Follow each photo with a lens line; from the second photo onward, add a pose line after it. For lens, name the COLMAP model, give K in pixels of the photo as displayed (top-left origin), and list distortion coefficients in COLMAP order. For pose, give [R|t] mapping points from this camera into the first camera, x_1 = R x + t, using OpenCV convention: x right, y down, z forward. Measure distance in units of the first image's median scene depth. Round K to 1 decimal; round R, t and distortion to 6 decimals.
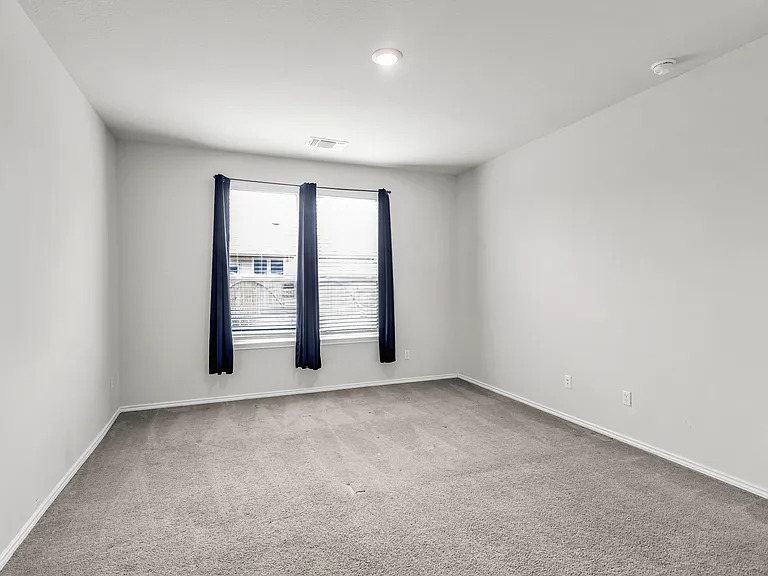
lens RADIAL K [[407.5, 0, 381.0], [0, 407.5, 288.3], [0, 0, 1]] dist [0.000267, 0.001682]
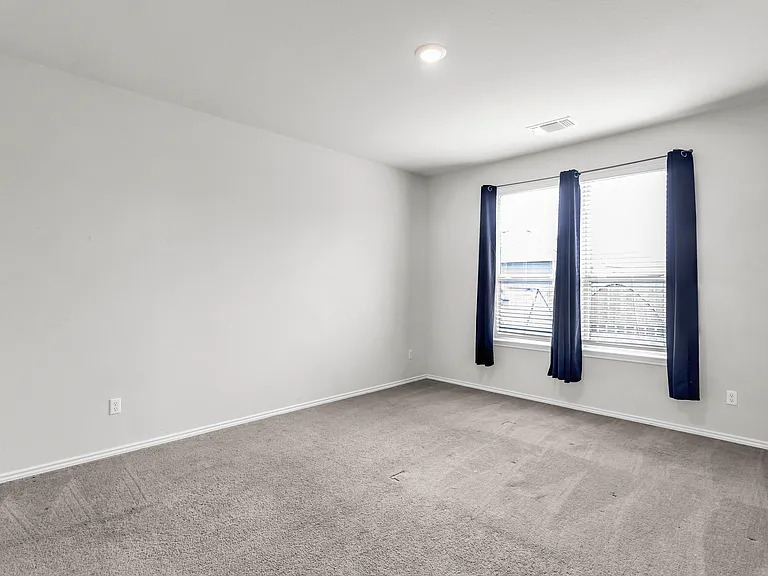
lens RADIAL K [[407.5, 0, 381.0], [0, 407.5, 288.3], [0, 0, 1]] dist [0.000267, 0.001682]
pose [[0.410839, 0.013174, -0.911613, 0.471967], [-0.026985, 0.999633, 0.002285, 0.007150], [0.911308, 0.023661, 0.411044, 0.269125]]
